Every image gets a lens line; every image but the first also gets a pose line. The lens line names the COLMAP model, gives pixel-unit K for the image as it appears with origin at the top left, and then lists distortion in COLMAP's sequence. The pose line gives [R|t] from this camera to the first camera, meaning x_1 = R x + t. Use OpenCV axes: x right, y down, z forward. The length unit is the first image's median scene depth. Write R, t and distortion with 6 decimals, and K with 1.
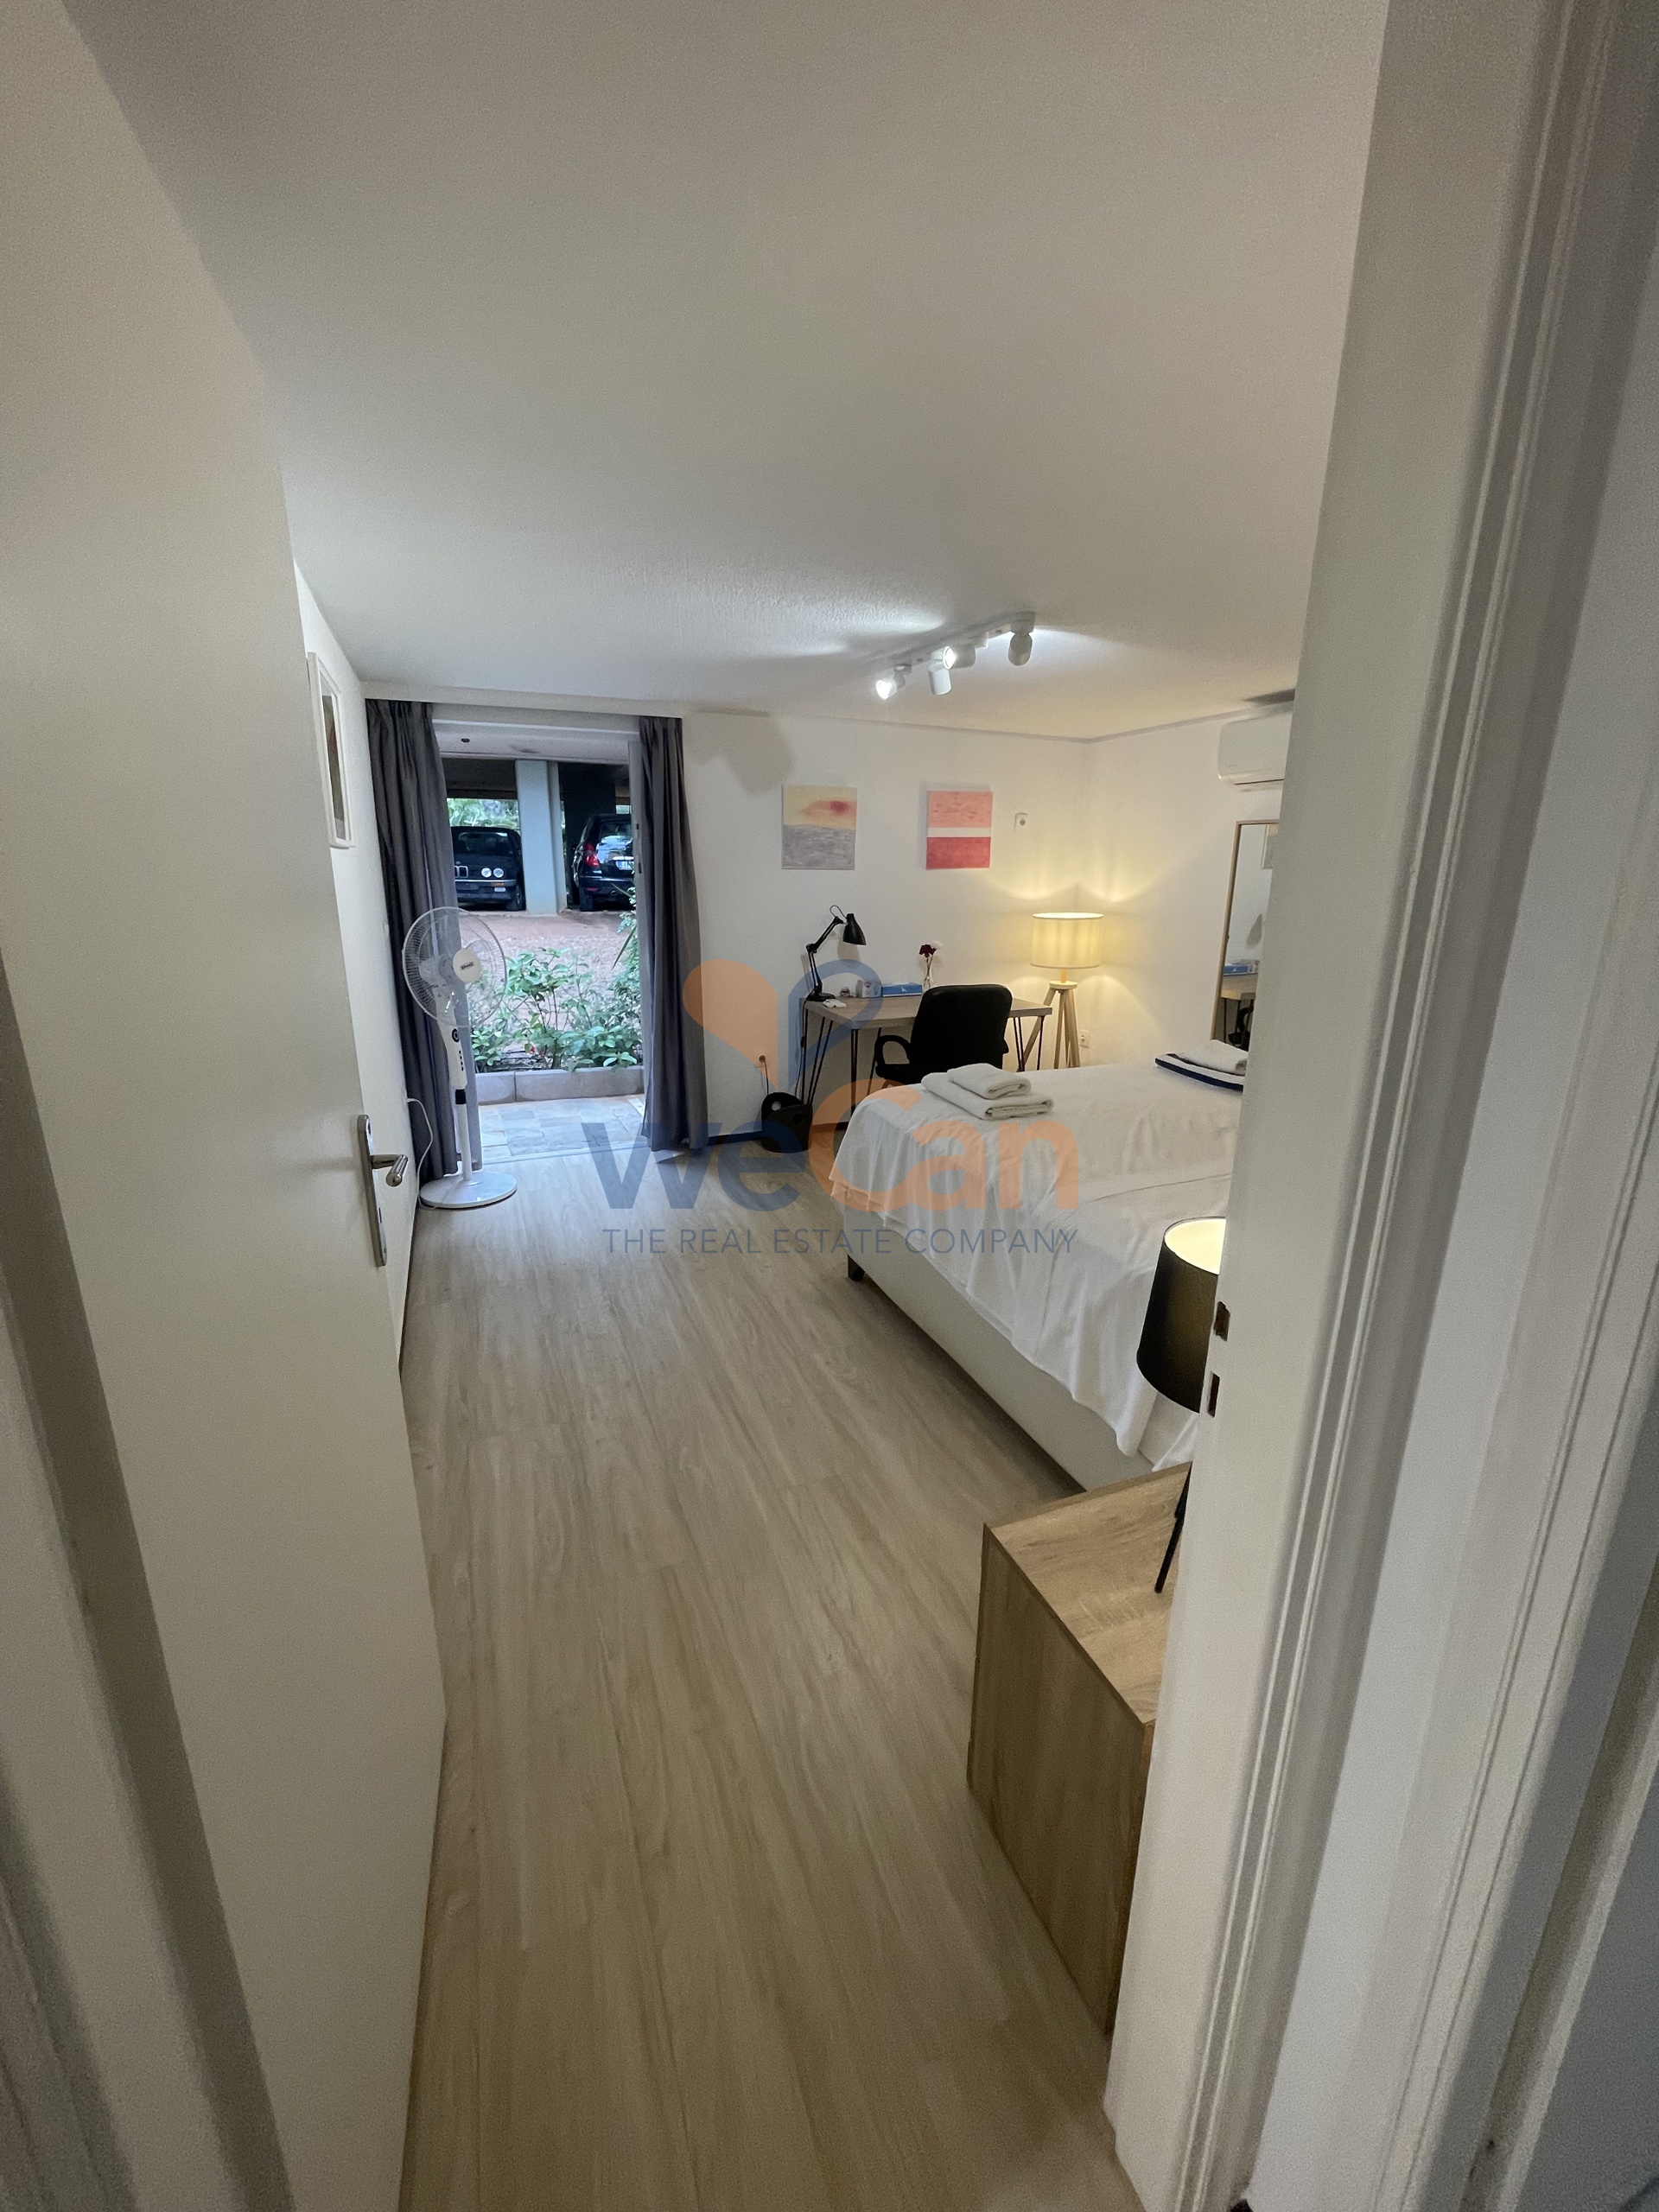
lens RADIAL K [[888.0, 0, 832.5], [0, 888.0, 1099.9], [0, 0, 1]] dist [-0.002583, 0.000654]
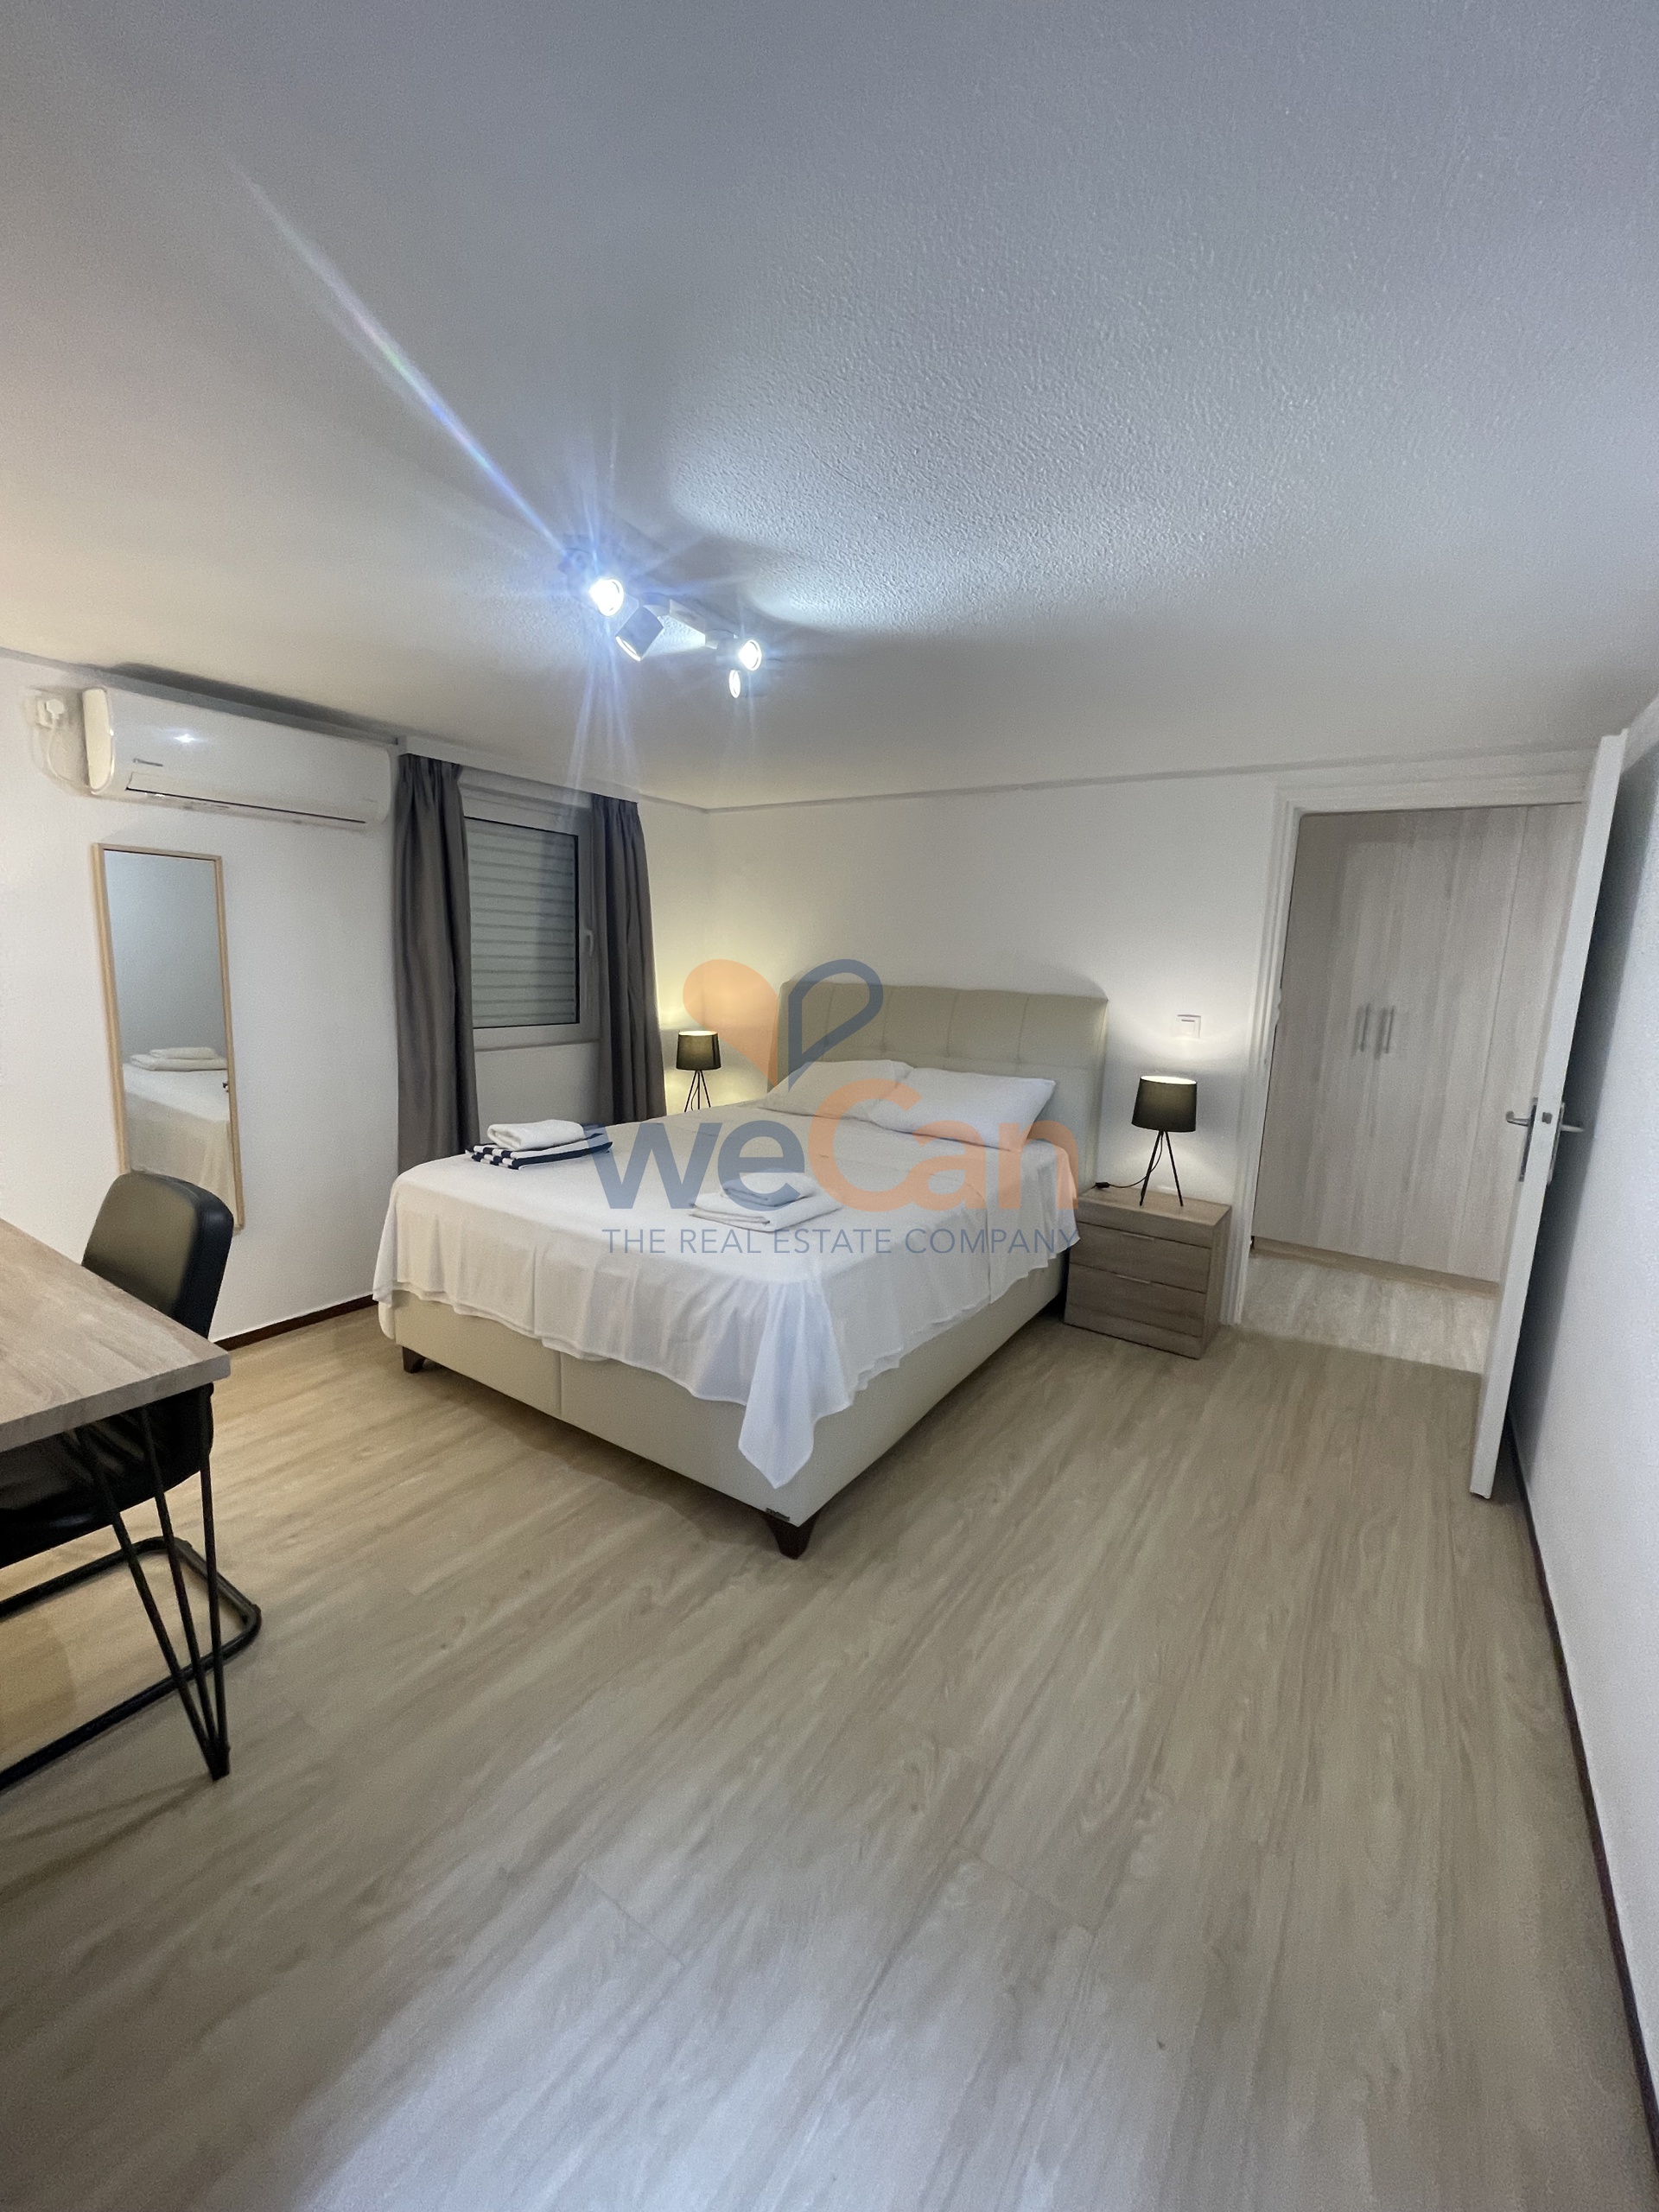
lens RADIAL K [[888.0, 0, 827.7], [0, 888.0, 1110.1], [0, 0, 1]] dist [-0.002583, 0.000654]
pose [[-0.557066, -0.140807, 0.818444, -0.620174], [0.203251, 0.932434, 0.298759, -0.386340], [-0.805212, 0.332778, -0.490808, 1.543614]]
